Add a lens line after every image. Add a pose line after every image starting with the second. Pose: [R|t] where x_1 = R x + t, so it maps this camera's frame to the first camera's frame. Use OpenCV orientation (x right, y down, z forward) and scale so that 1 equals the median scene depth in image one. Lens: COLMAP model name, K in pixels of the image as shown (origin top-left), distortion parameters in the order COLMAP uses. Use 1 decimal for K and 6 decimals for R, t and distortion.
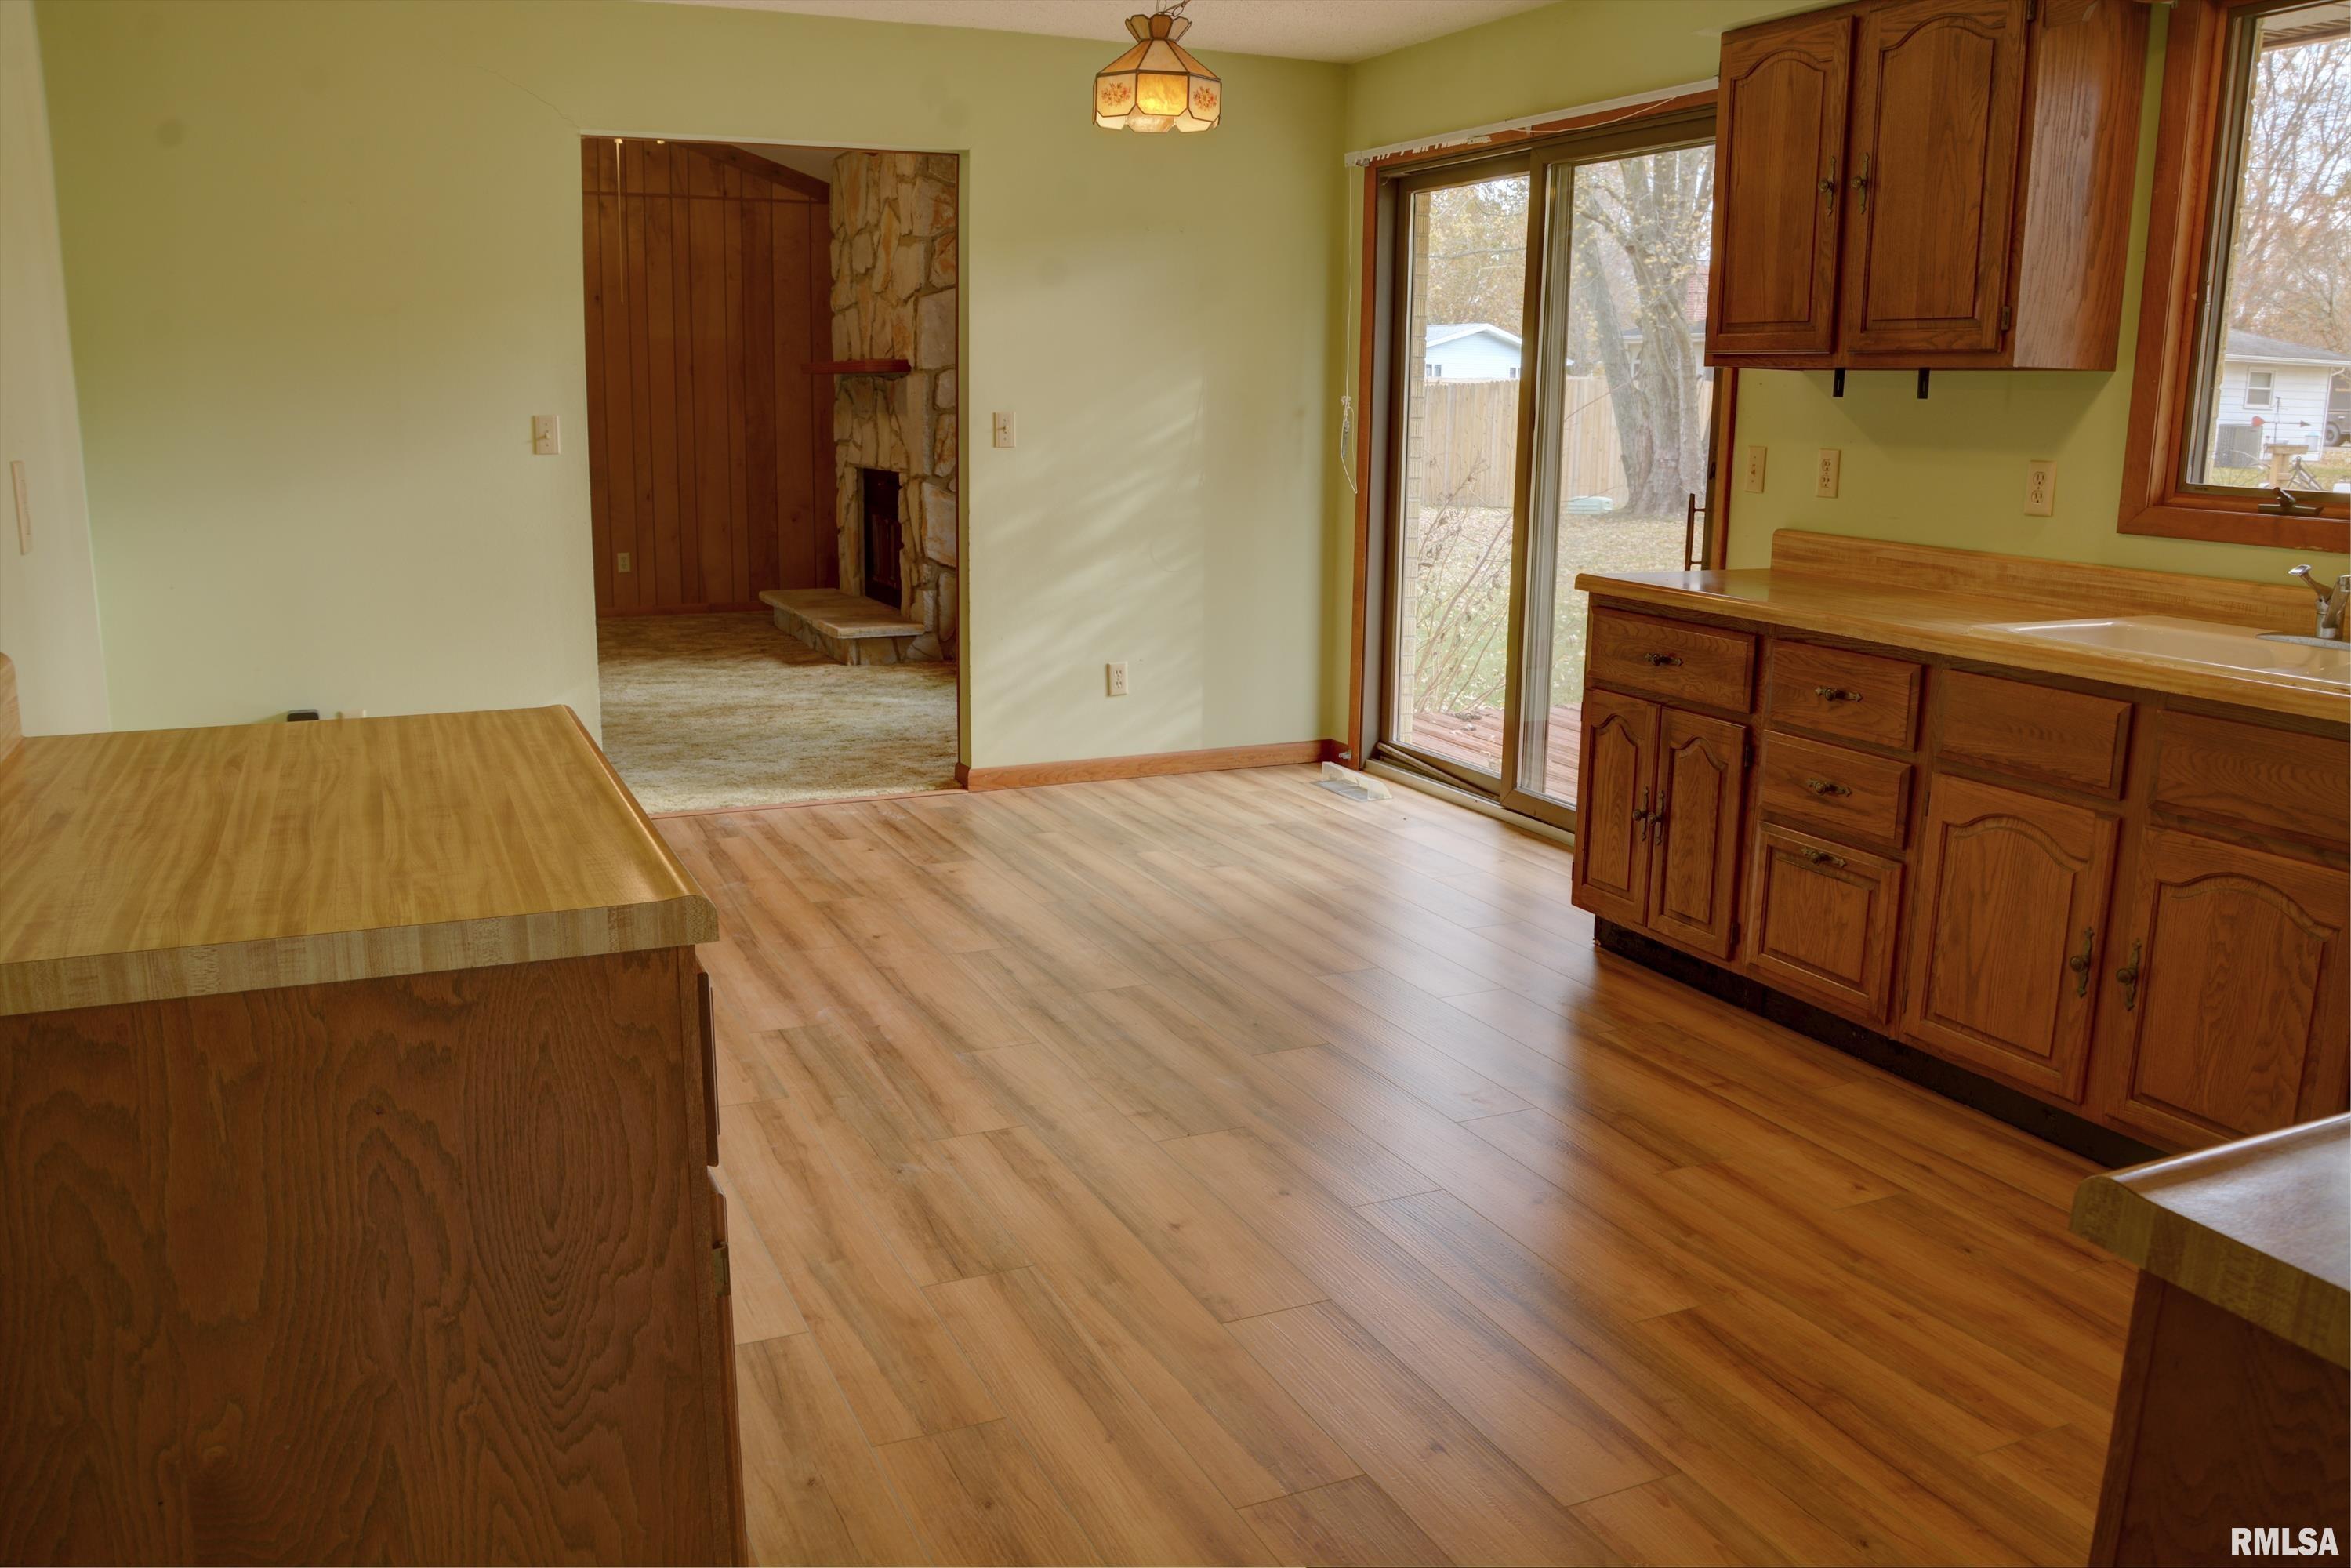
lens RADIAL K [[1846.9, 0, 1172.1], [0, 1846.9, 784.1], [0, 0, 1]] dist [-0.107919, 0.038258]
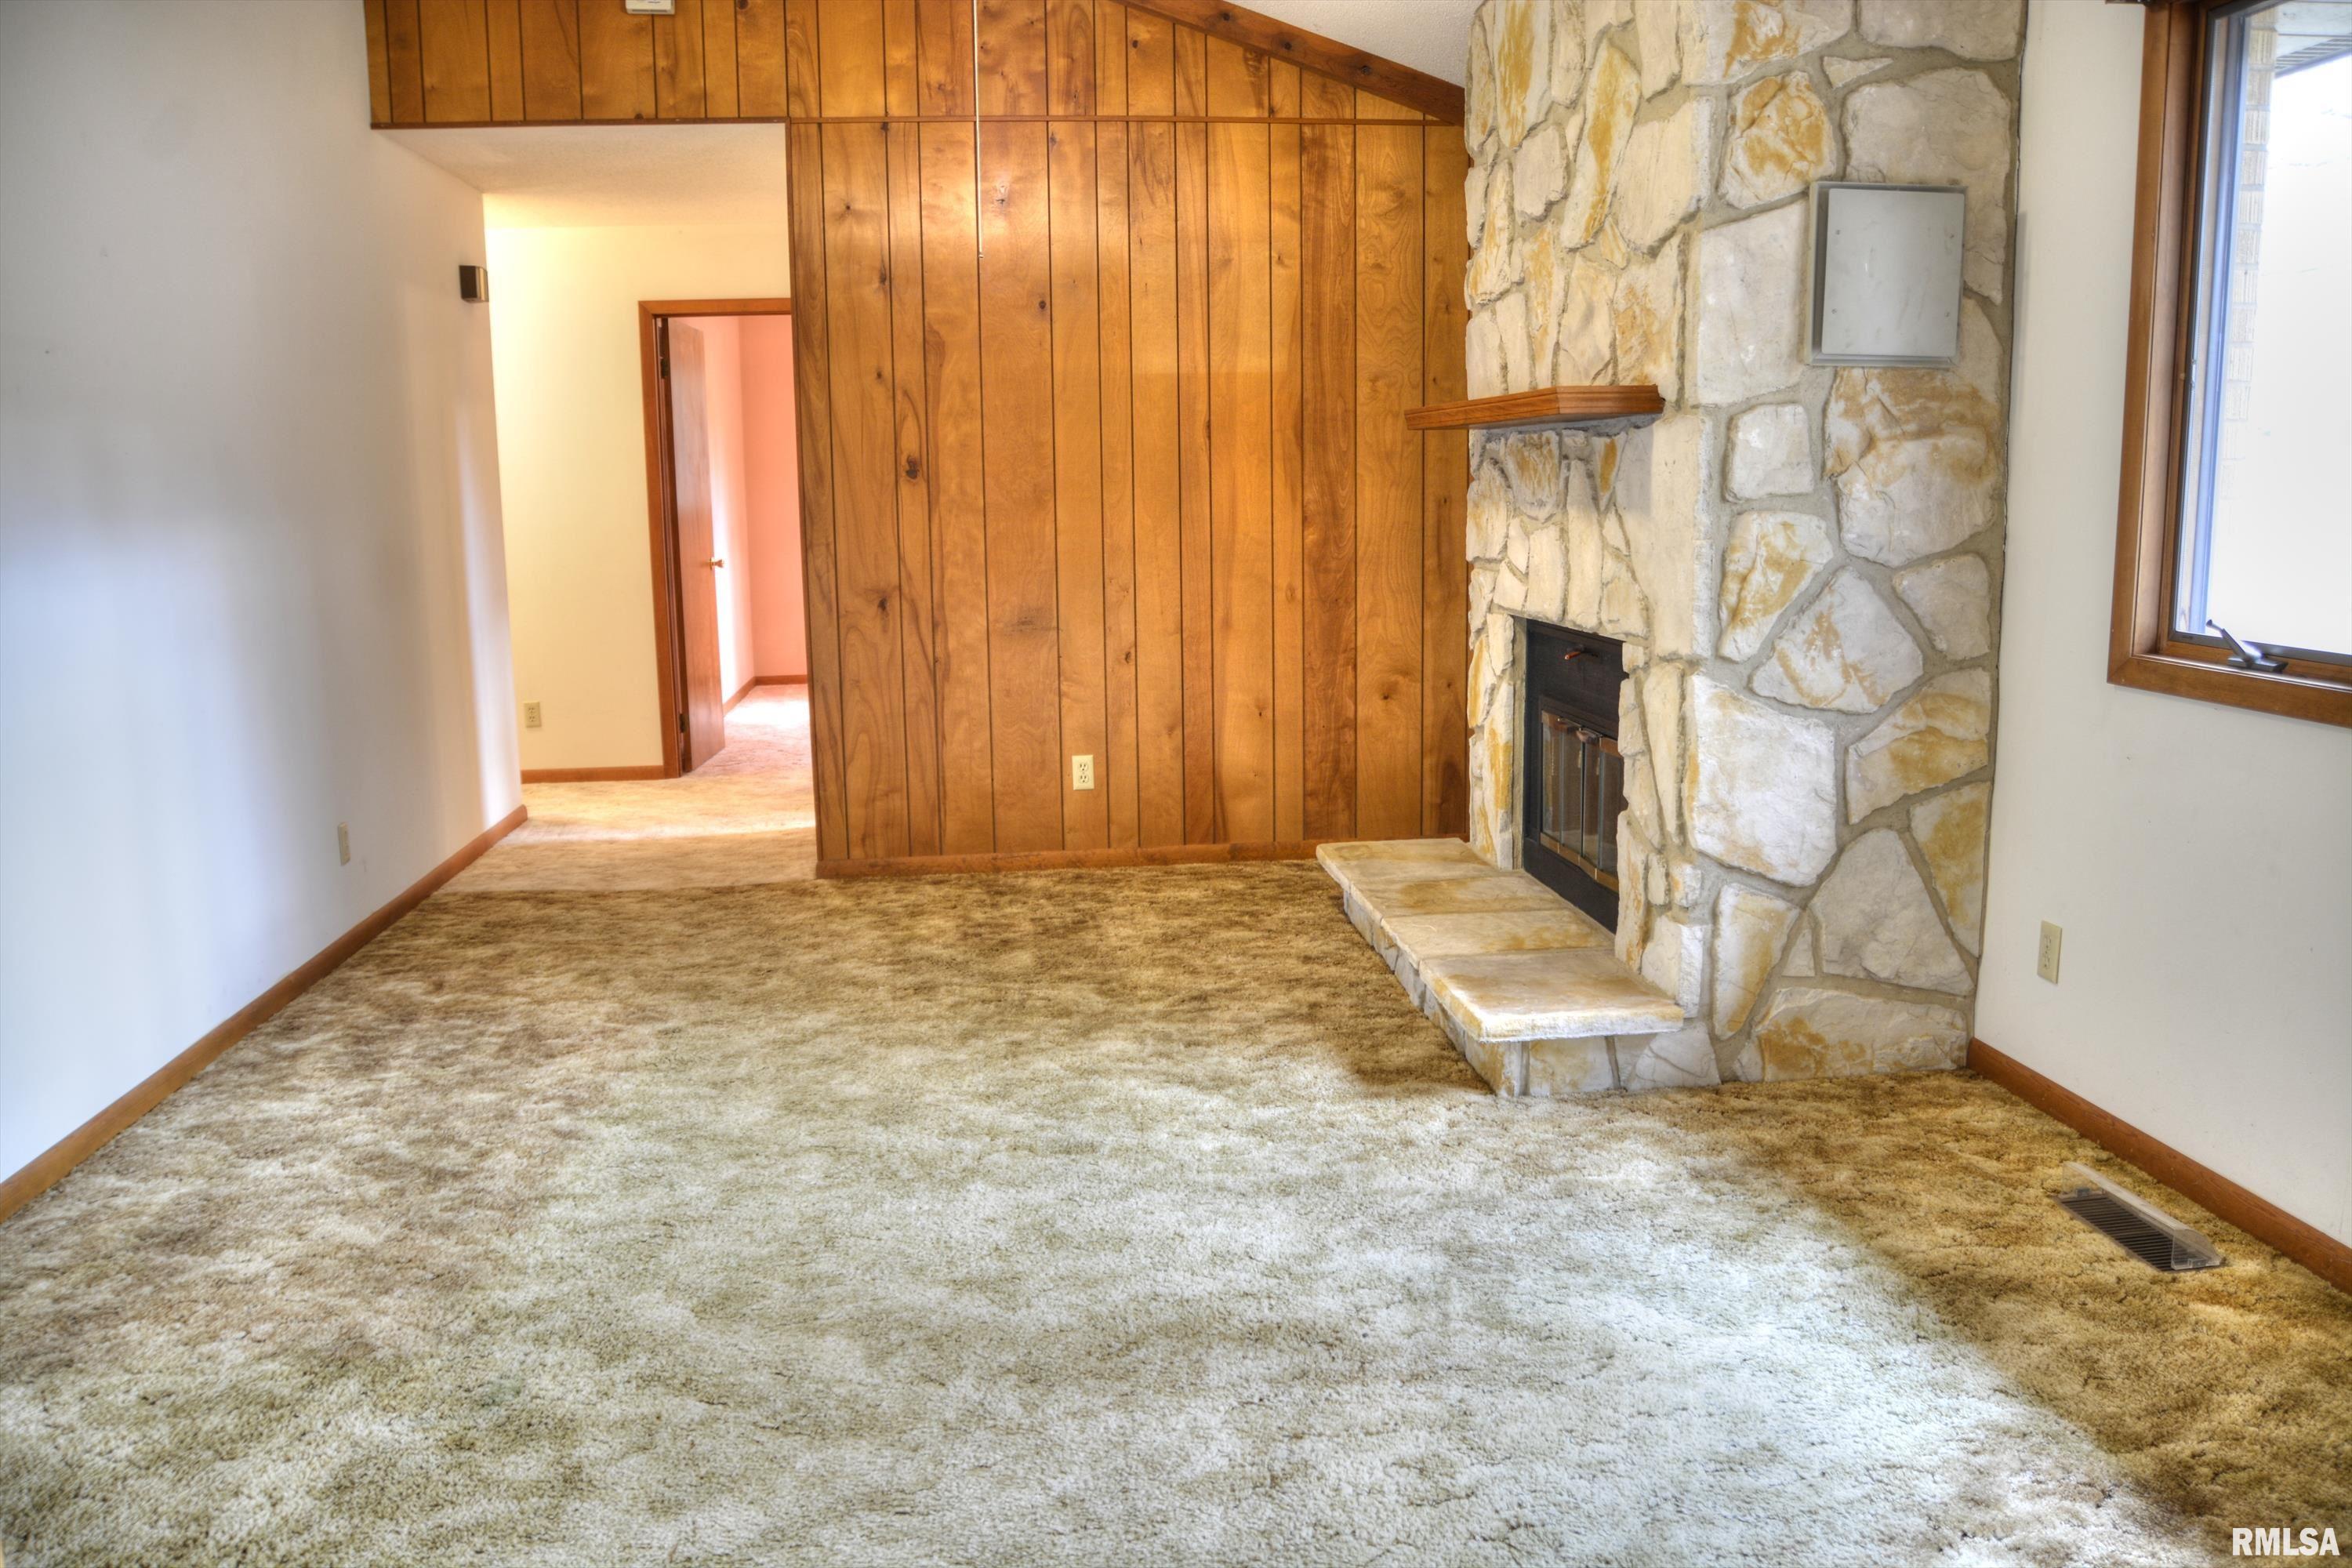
lens RADIAL K [[1847.6, 0, 1161.2], [0, 1847.6, 783.0], [0, 0, 1]] dist [-0.107919, 0.038258]
pose [[0.948785, 0.023250, -0.315067, -0.109412], [-0.035718, 0.998788, -0.033855, -0.111866], [0.313898, 0.043374, 0.948466, 0.523882]]
